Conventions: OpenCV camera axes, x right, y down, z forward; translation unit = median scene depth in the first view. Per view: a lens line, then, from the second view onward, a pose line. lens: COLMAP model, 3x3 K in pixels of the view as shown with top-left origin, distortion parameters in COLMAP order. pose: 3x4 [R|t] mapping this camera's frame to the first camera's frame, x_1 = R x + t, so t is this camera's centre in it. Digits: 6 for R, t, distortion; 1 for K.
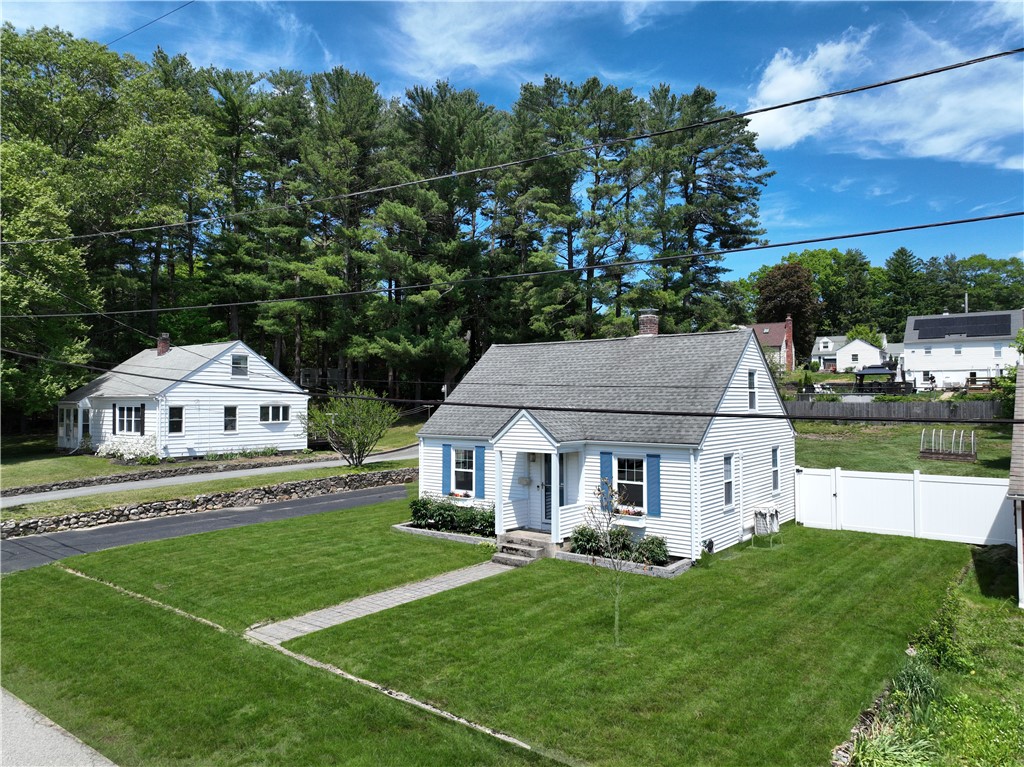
lens RADIAL K [[726.6, 0, 512.6], [0, 726.6, 388.5], [0, 0, 1]] dist [0.004792, 0.003417]
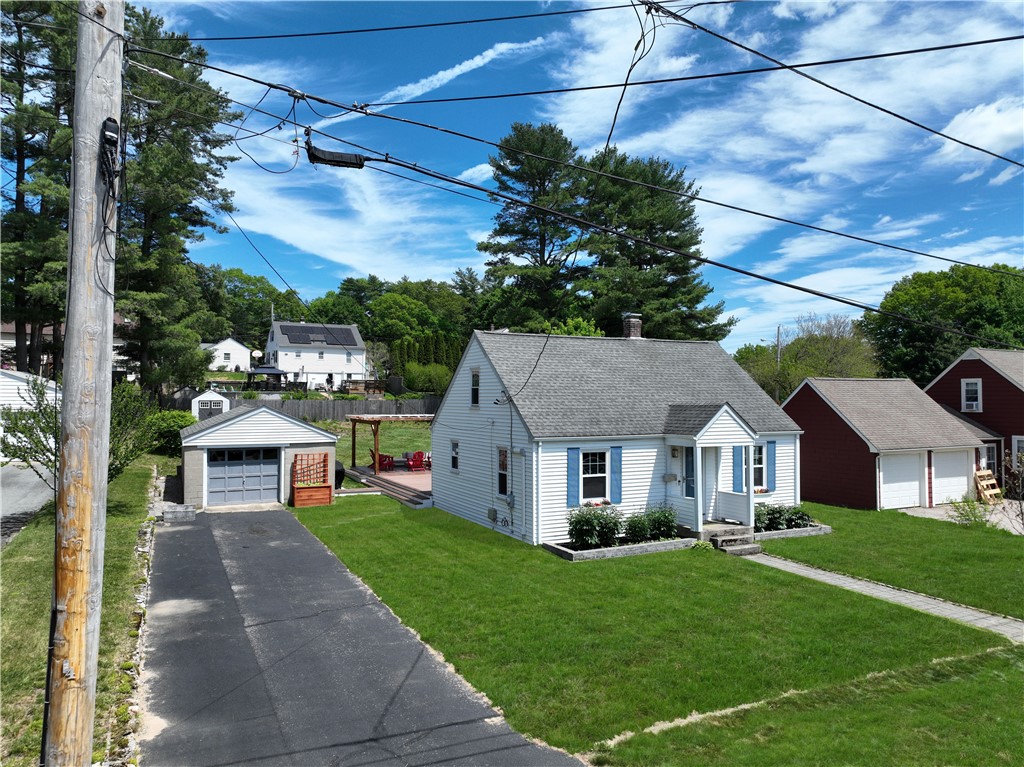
lens RADIAL K [[726.6, 0, 512.3], [0, 726.6, 378.8], [0, 0, 1]] dist [0.004792, 0.003417]
pose [[0.413622, 0.027790, 0.910025, -0.850843], [-0.015973, 0.999602, -0.023265, 0.017020], [-0.910309, -0.004912, 0.413901, 0.682600]]
